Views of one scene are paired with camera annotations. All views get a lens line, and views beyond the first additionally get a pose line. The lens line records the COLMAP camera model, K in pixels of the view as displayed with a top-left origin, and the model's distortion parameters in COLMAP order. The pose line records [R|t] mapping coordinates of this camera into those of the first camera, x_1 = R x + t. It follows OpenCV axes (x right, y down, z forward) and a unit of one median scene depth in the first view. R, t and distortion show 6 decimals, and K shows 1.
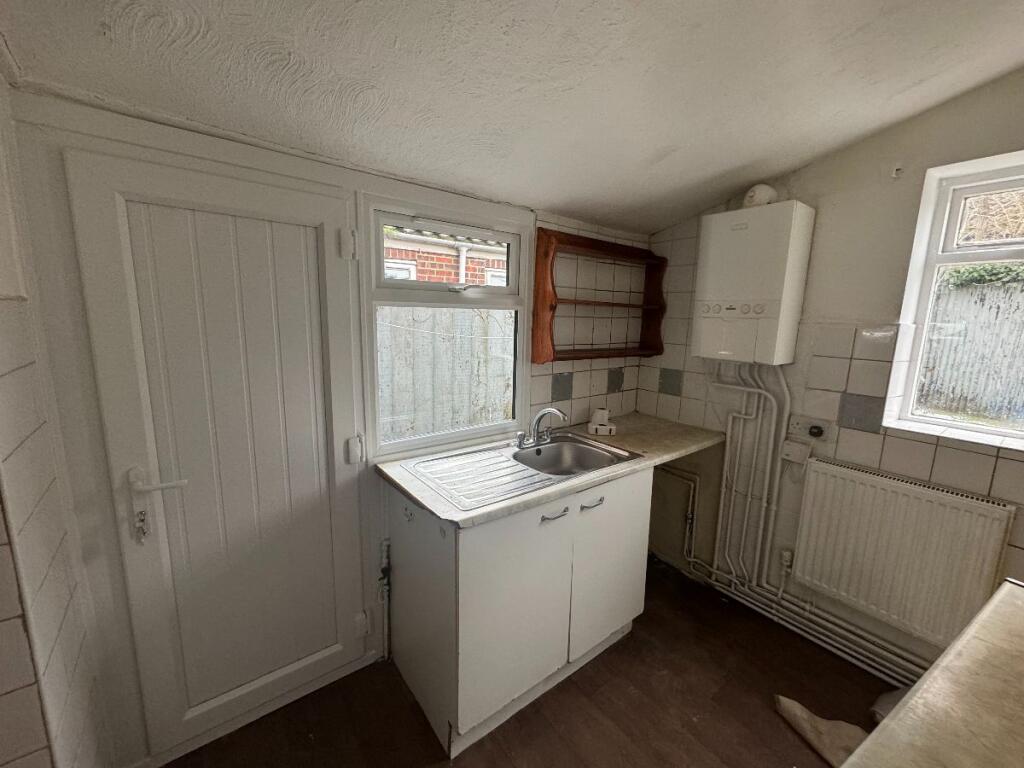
lens RADIAL K [[407.2, 0, 511.6], [0, 407.2, 381.6], [0, 0, 1]] dist [-0.004055, -0.000287]
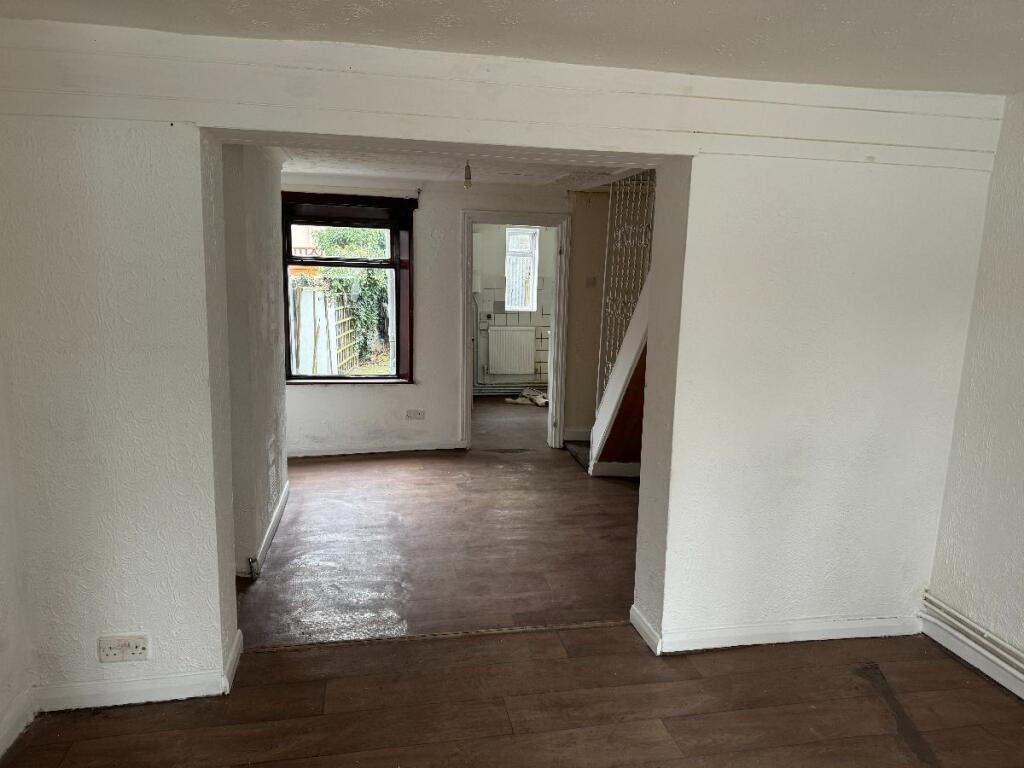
lens RADIAL K [[712.3, 0, 514.5], [0, 712.3, 383.0], [0, 0, 1]] dist [0.015329, -0.012007]
pose [[0.450219, -0.173359, 0.875928, -3.289854], [0.135457, 0.982879, 0.124903, -0.013378], [-0.882584, 0.062417, 0.465993, -1.298025]]
